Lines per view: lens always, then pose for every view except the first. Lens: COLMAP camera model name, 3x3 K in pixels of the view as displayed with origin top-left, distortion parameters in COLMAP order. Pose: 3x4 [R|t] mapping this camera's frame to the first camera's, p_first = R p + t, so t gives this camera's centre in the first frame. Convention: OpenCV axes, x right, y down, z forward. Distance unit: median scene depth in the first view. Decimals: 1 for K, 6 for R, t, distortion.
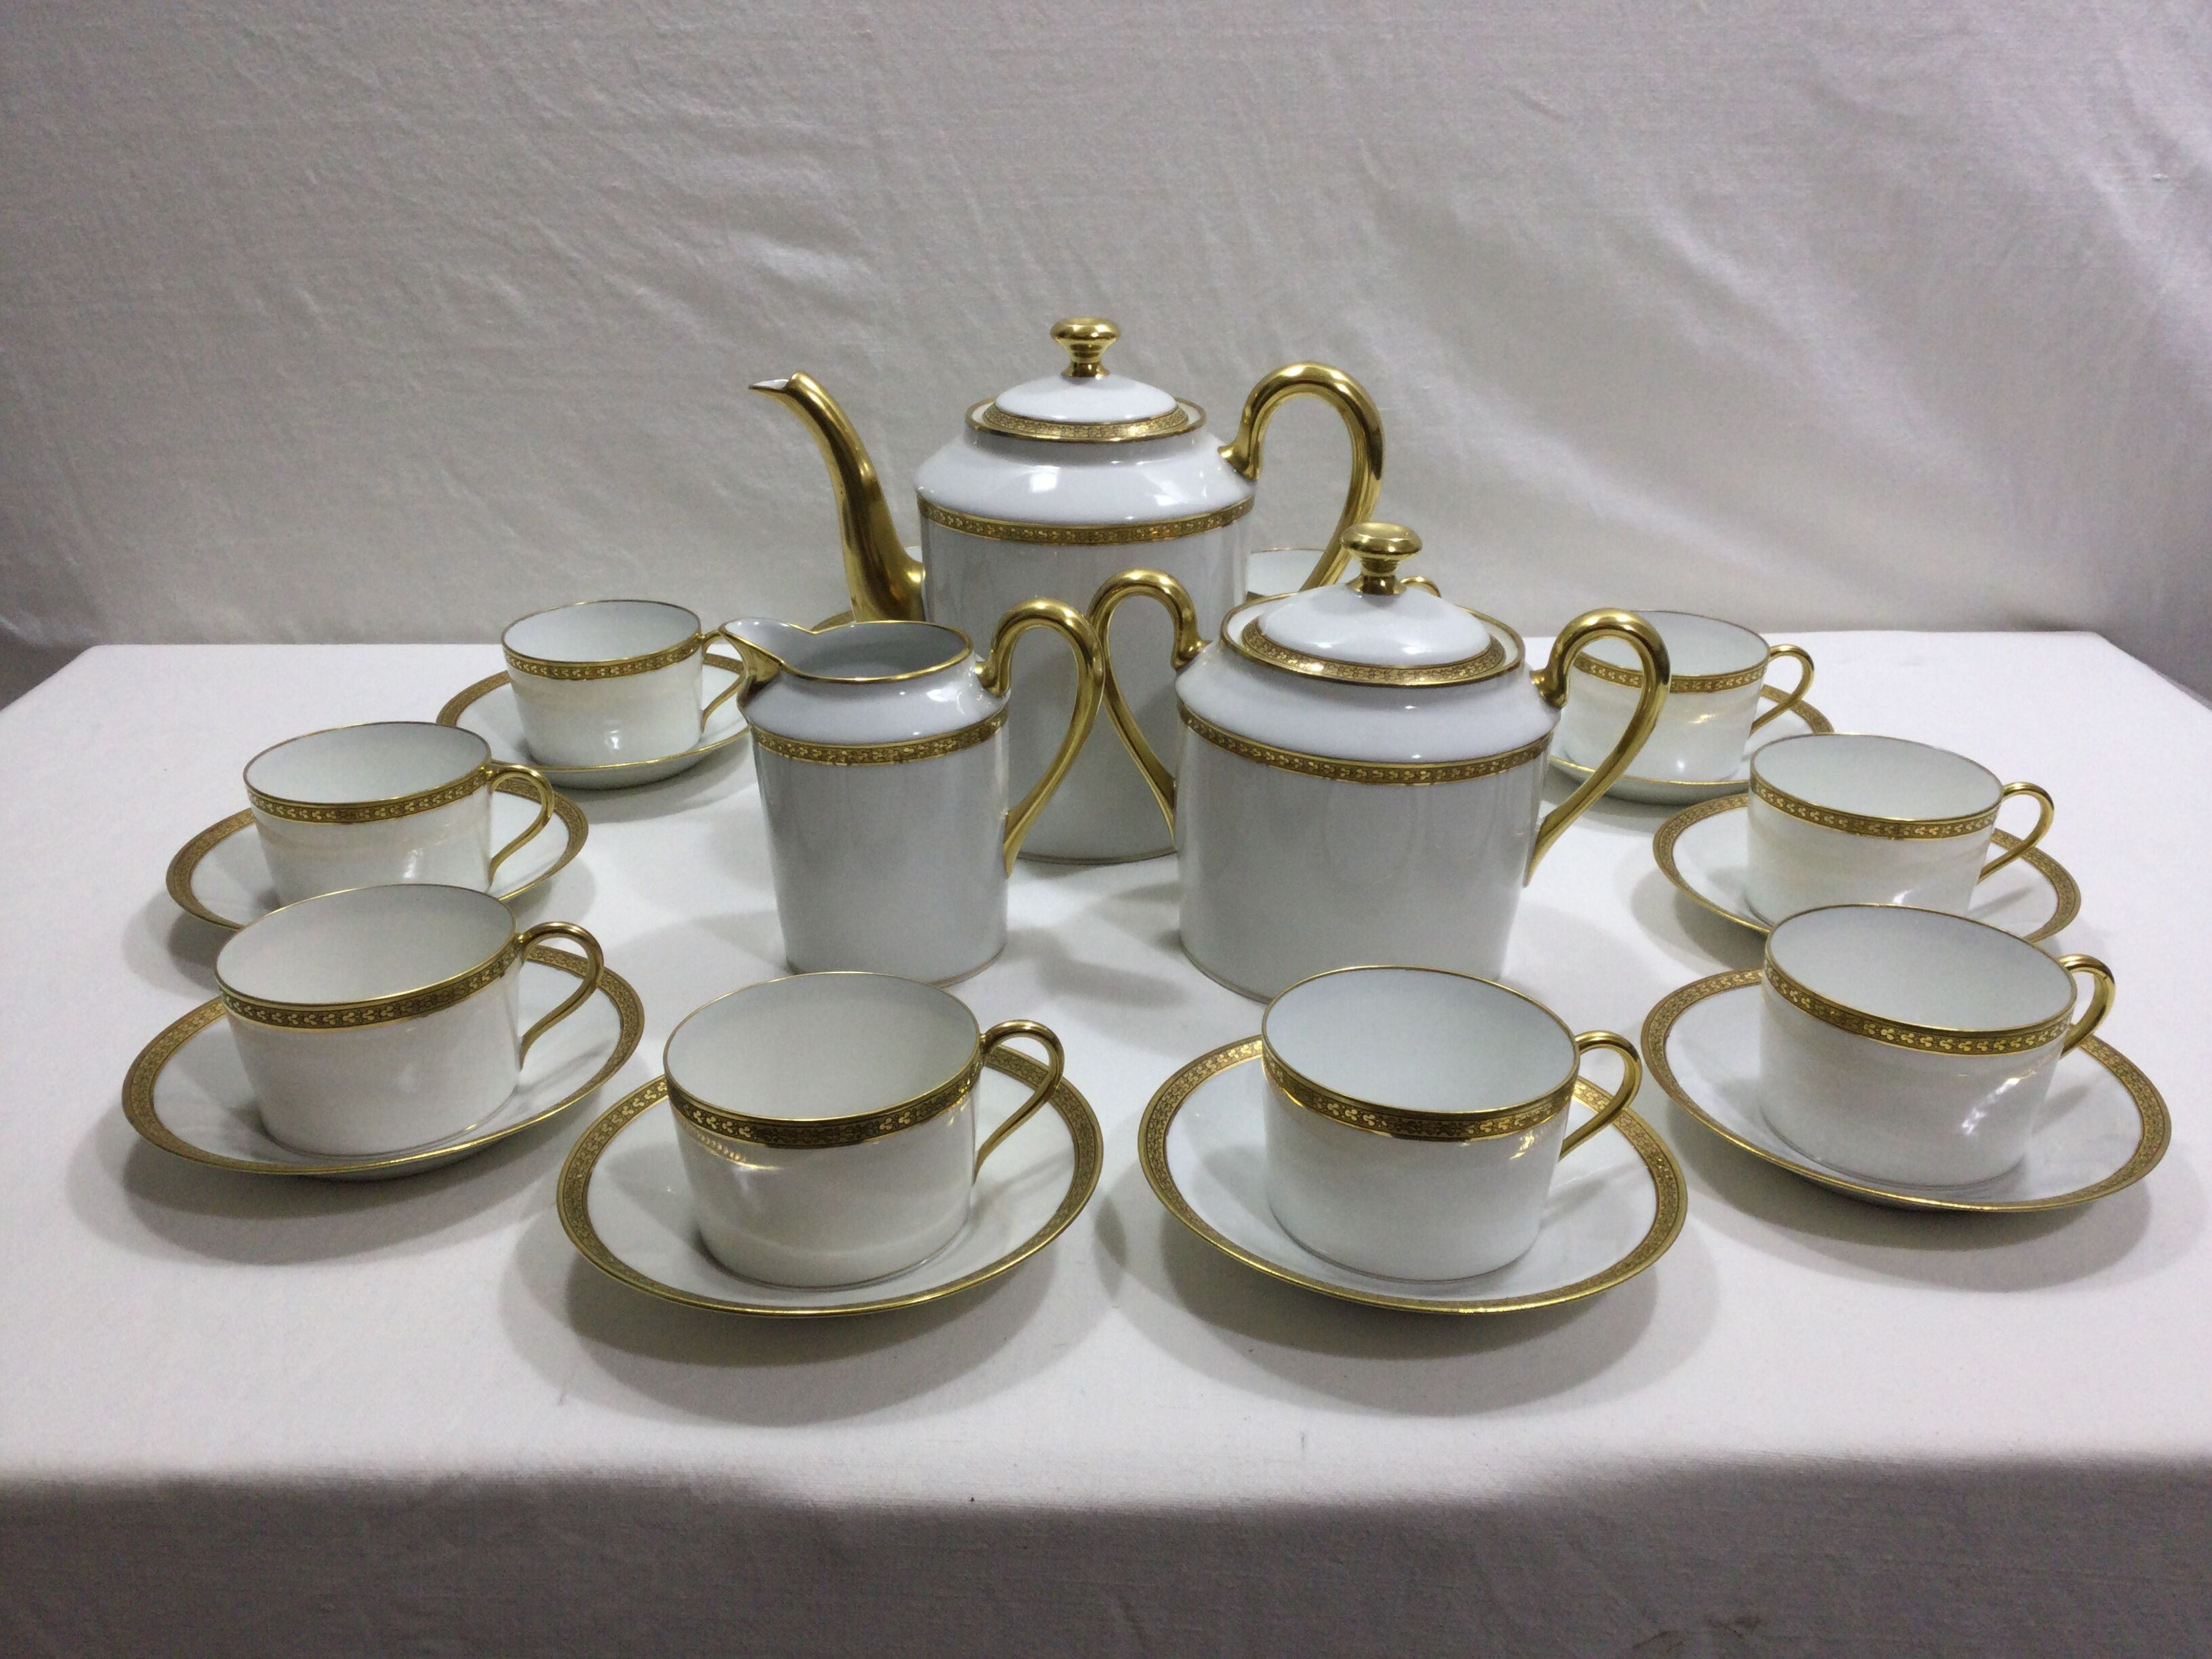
lens RADIAL K [[1984.1, 0, 1101.6], [0, 1984.1, 864.6], [0, 0, 1]] dist [0.019204, -0.071094]
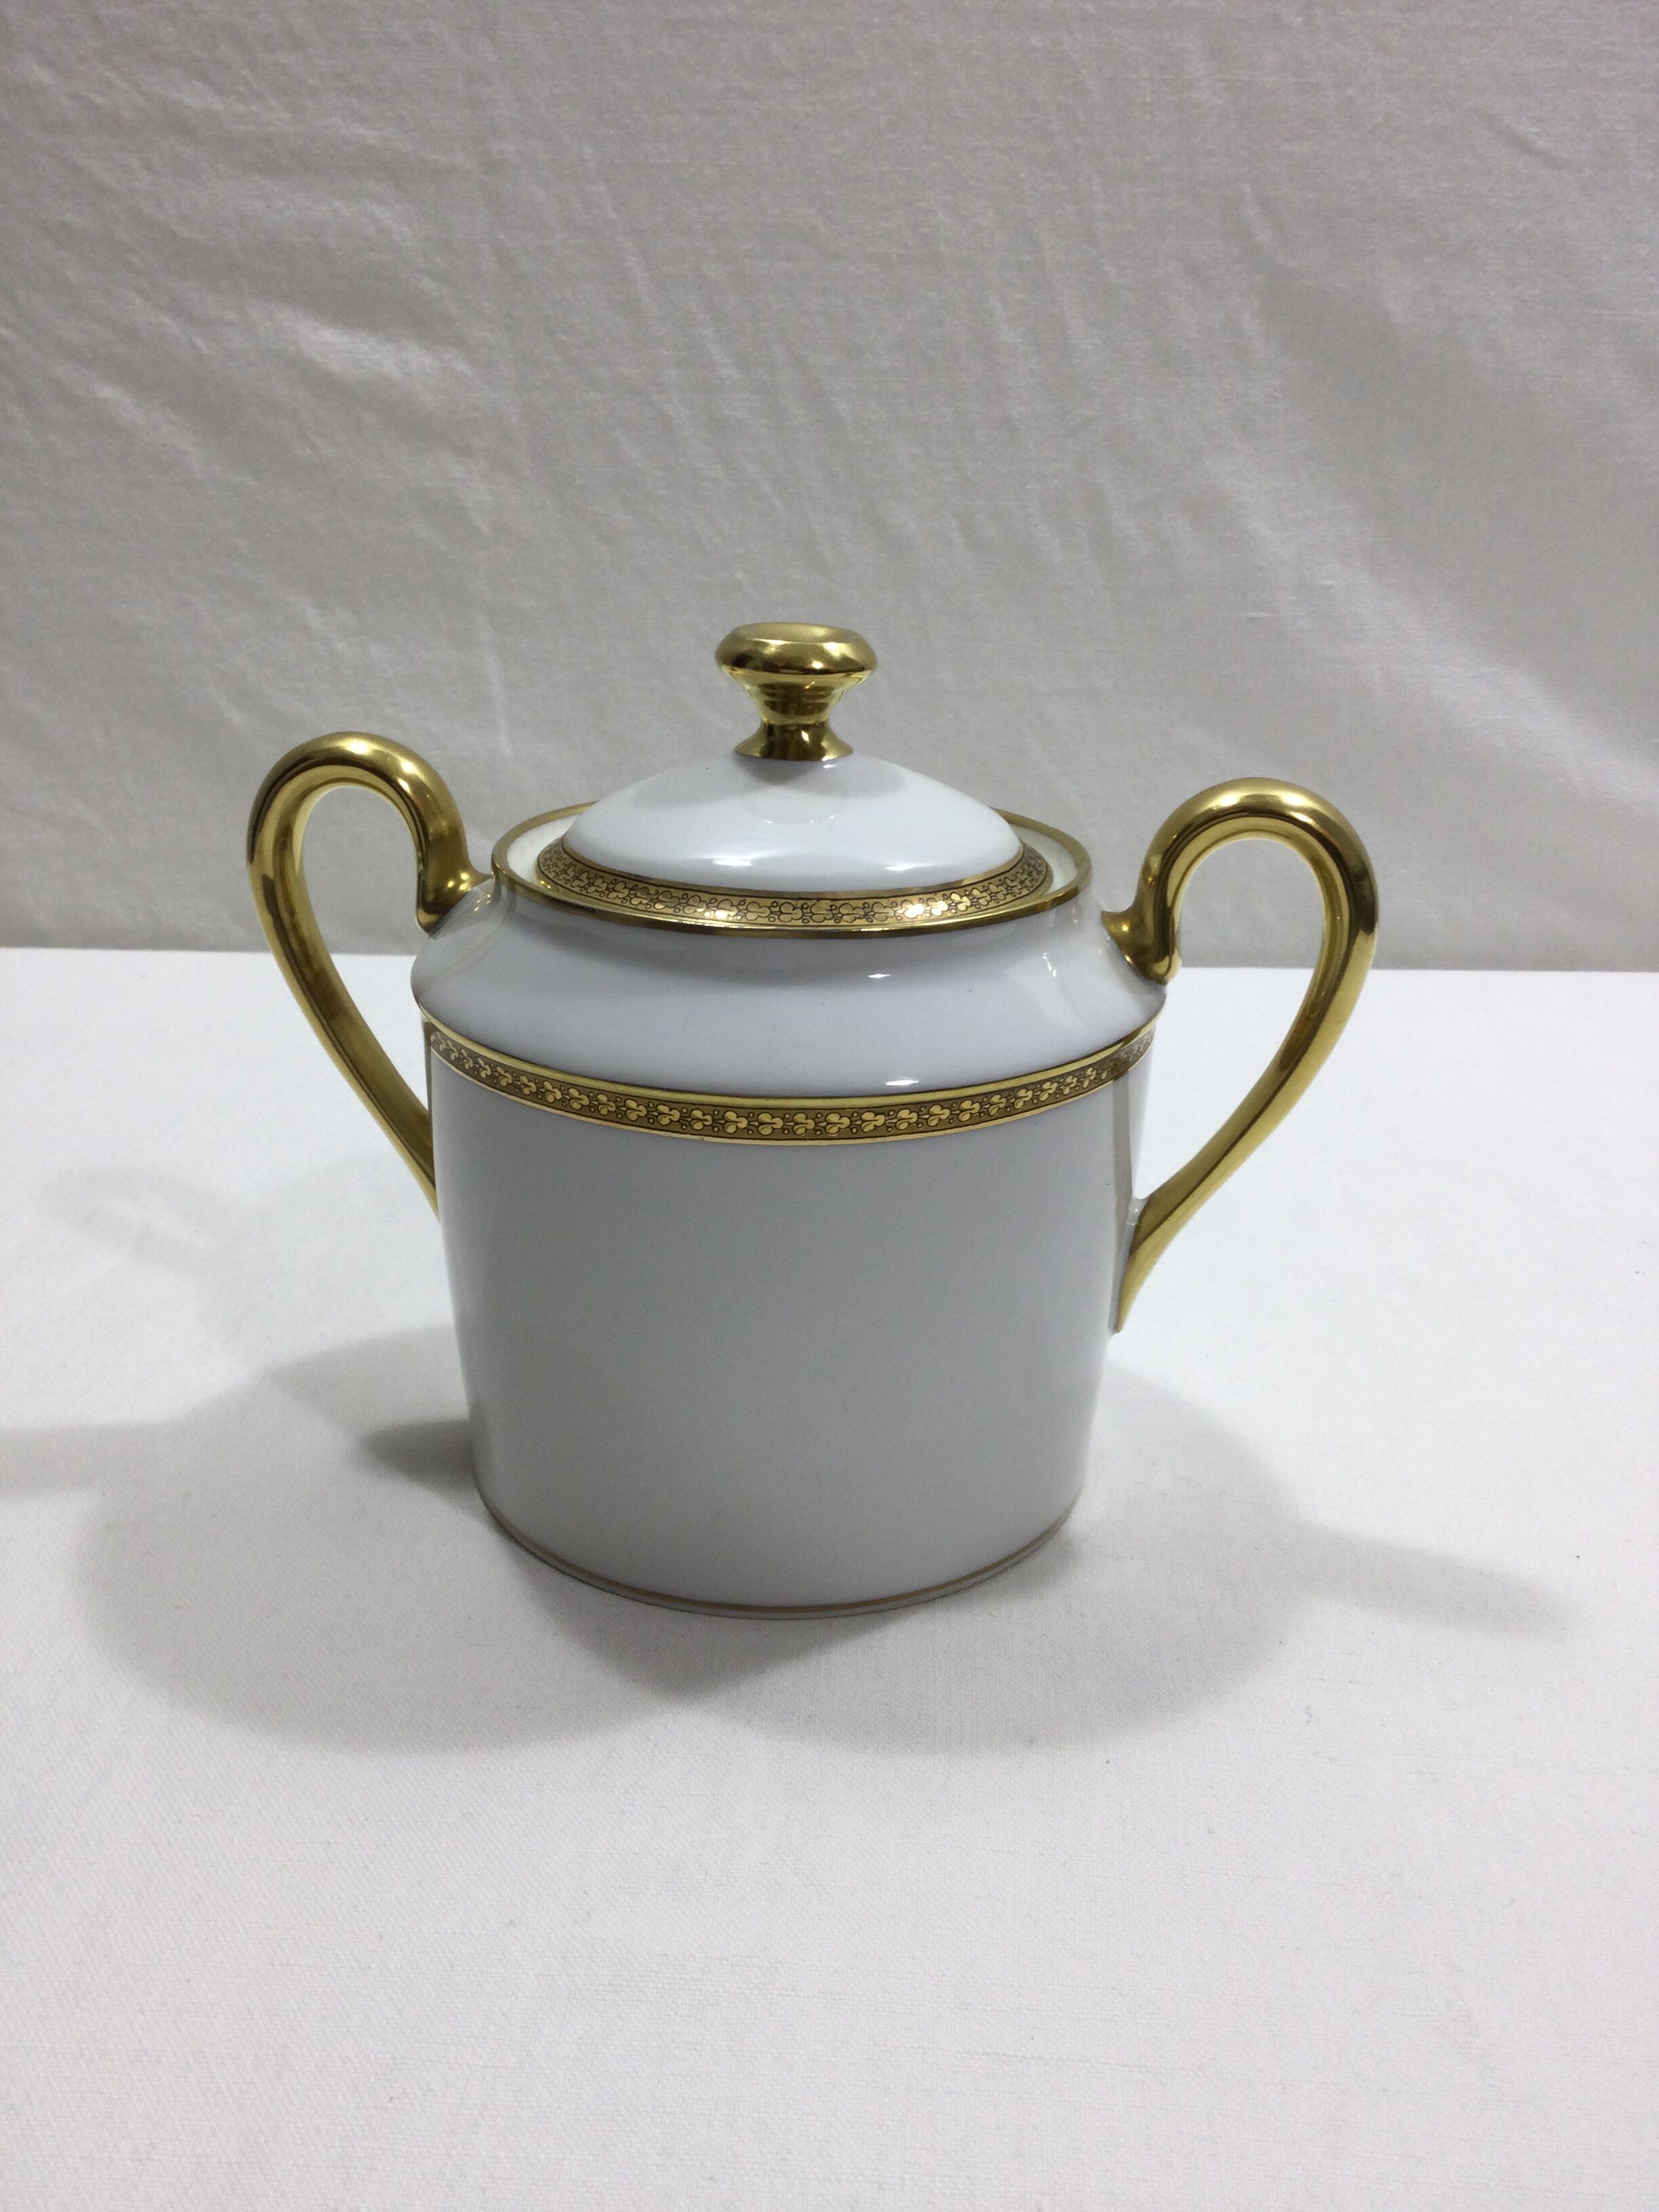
lens RADIAL K [[1984.1, 0, 838.7], [0, 1984.1, 1122.7], [0, 0, 1]] dist [0.019204, -0.071094]
pose [[0.999213, 0.019102, 0.034777, -0.016619], [-0.017103, 0.998233, -0.056905, -0.024782], [-0.035802, 0.056265, 0.997774, 0.378822]]
